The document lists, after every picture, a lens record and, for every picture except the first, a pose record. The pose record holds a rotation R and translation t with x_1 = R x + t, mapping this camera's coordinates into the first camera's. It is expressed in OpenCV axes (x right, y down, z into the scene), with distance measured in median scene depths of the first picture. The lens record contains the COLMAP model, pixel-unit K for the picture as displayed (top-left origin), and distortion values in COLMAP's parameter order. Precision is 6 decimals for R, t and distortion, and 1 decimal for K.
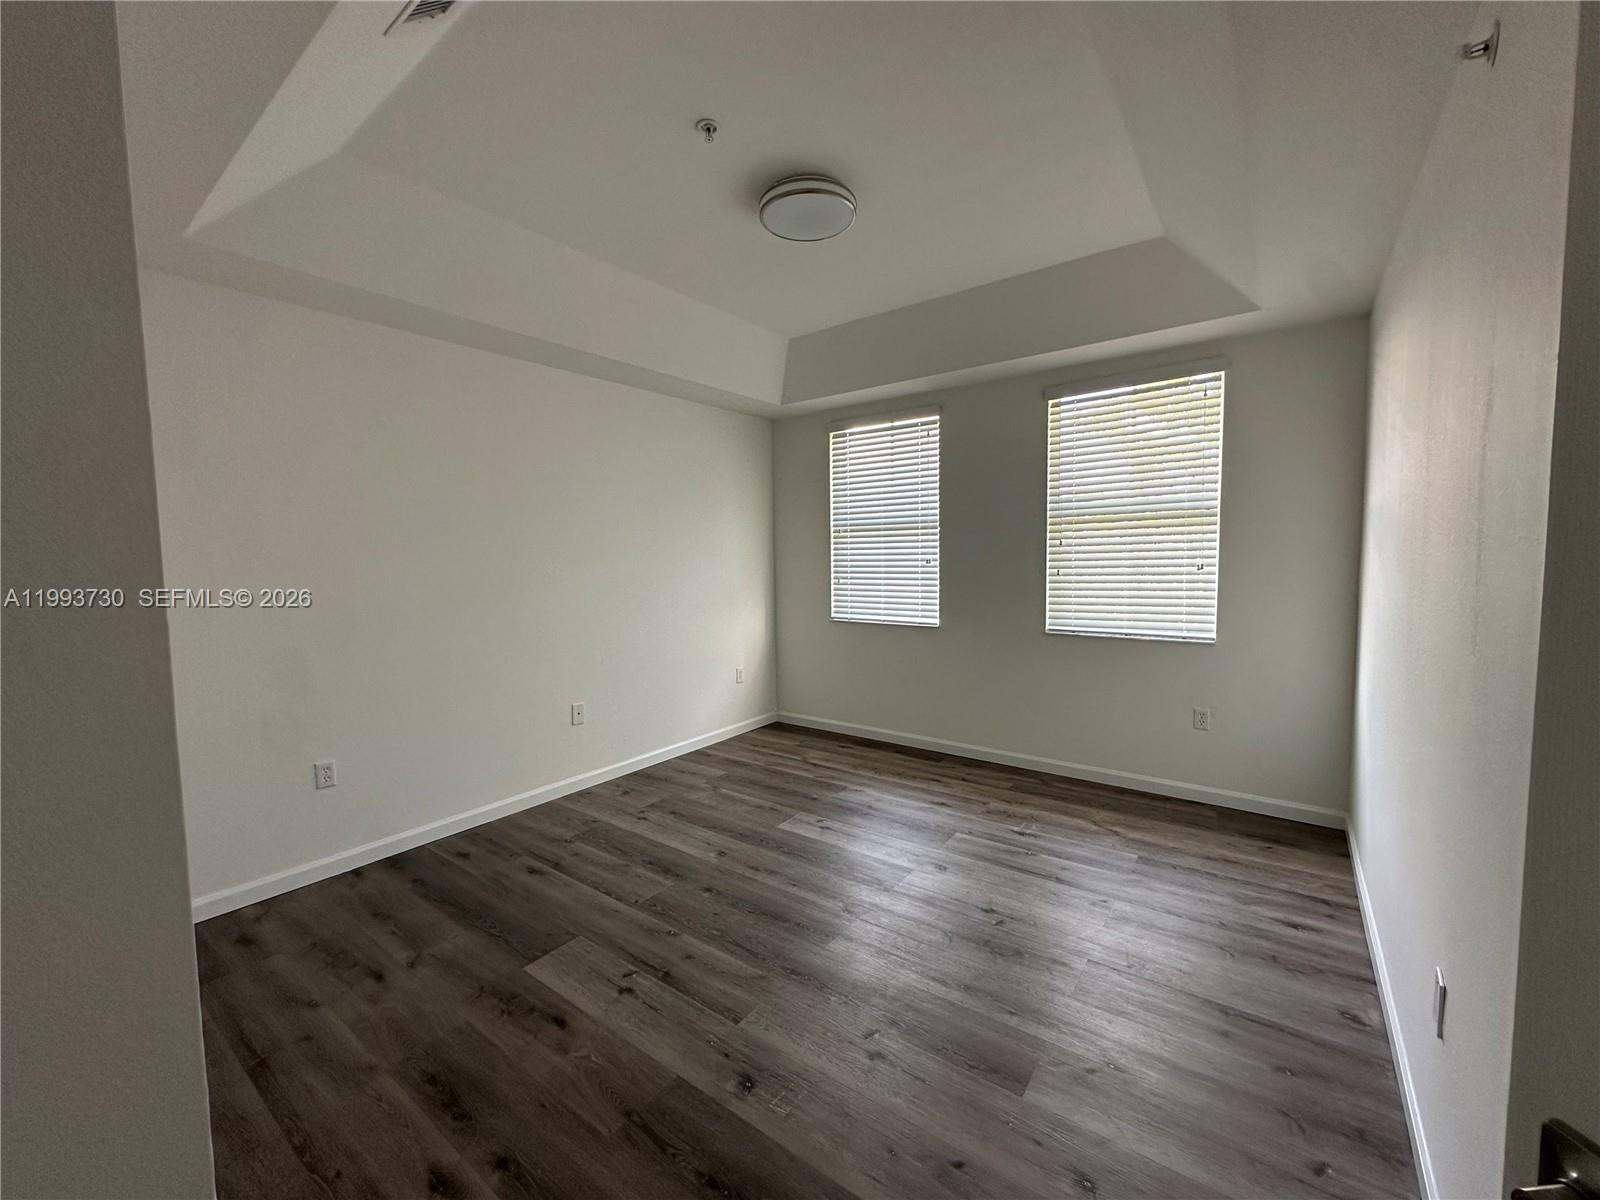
lens RADIAL K [[640.4, 0, 806.8], [0, 640.4, 595.1], [0, 0, 1]] dist [-0.007151, -0.001472]
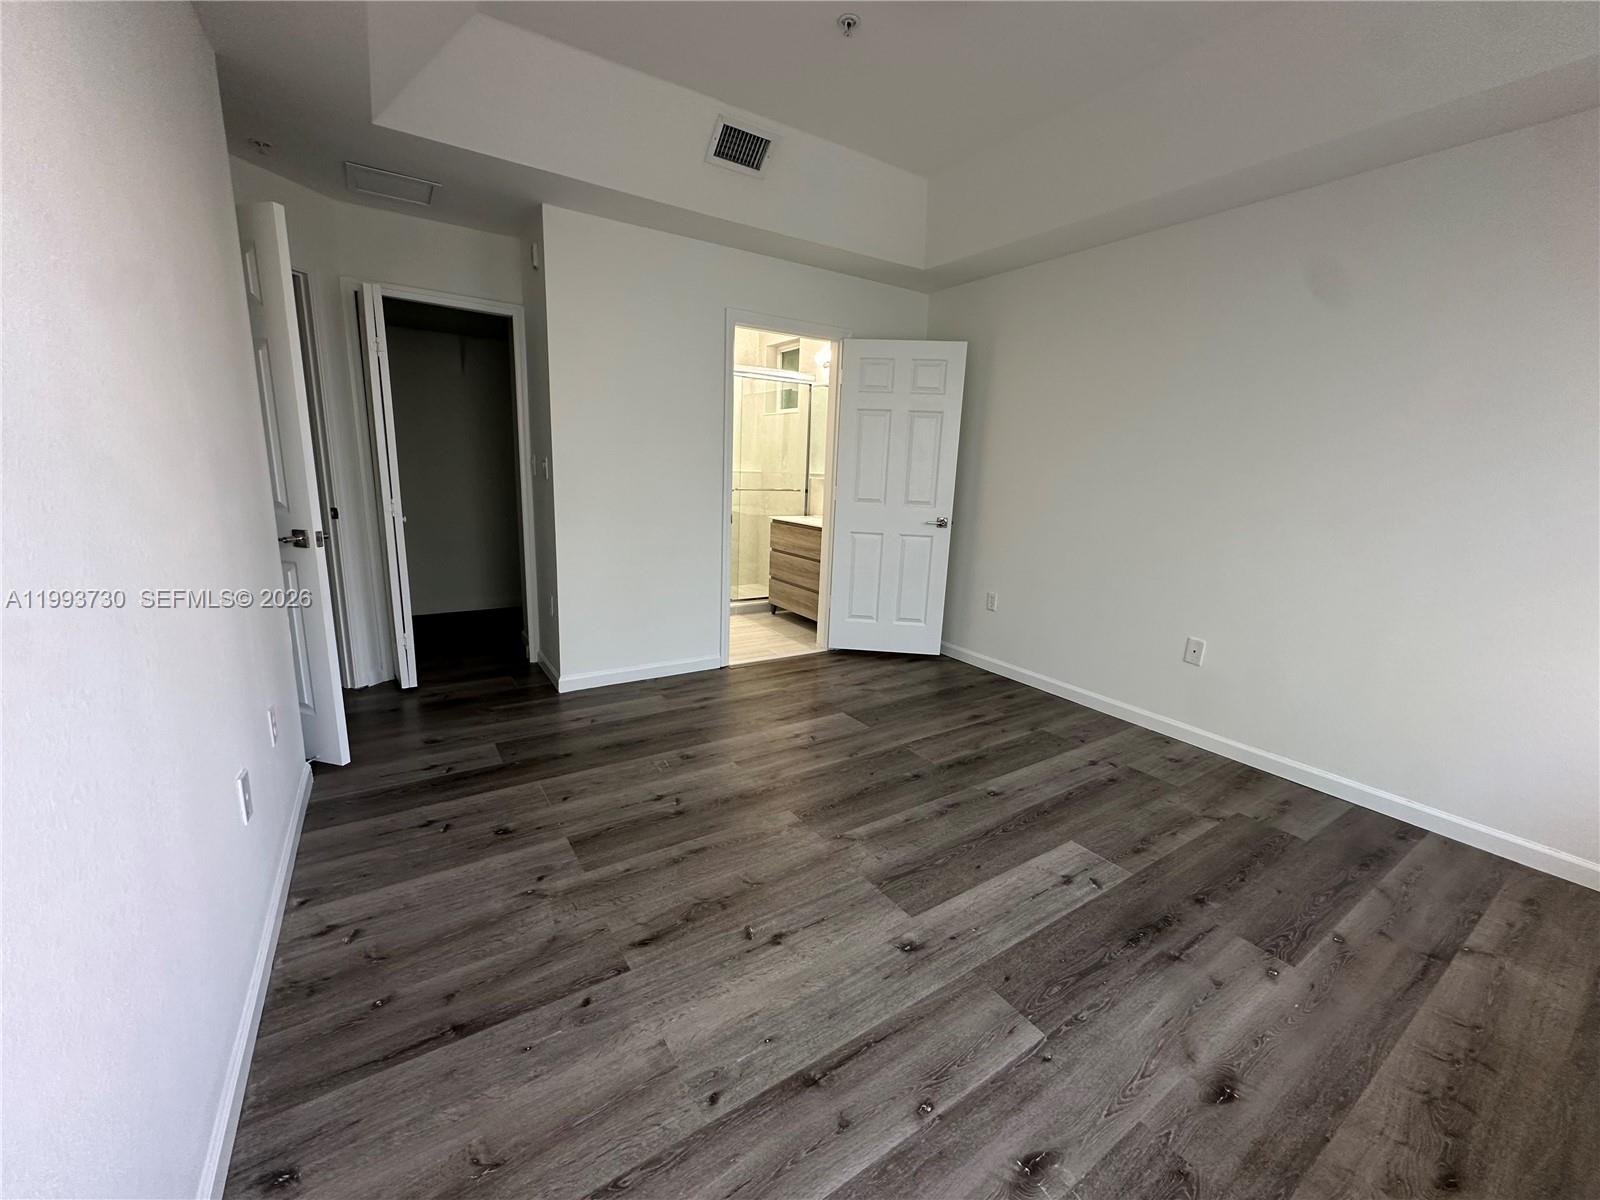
lens RADIAL K [[640.4, 0, 801.8], [0, 640.4, 602.6], [0, 0, 1]] dist [-0.007151, -0.001472]
pose [[-0.353513, 0.200105, -0.913776, 0.623174], [-0.091702, 0.964733, 0.246741, -0.036471], [0.930924, 0.171021, -0.322695, 0.868420]]
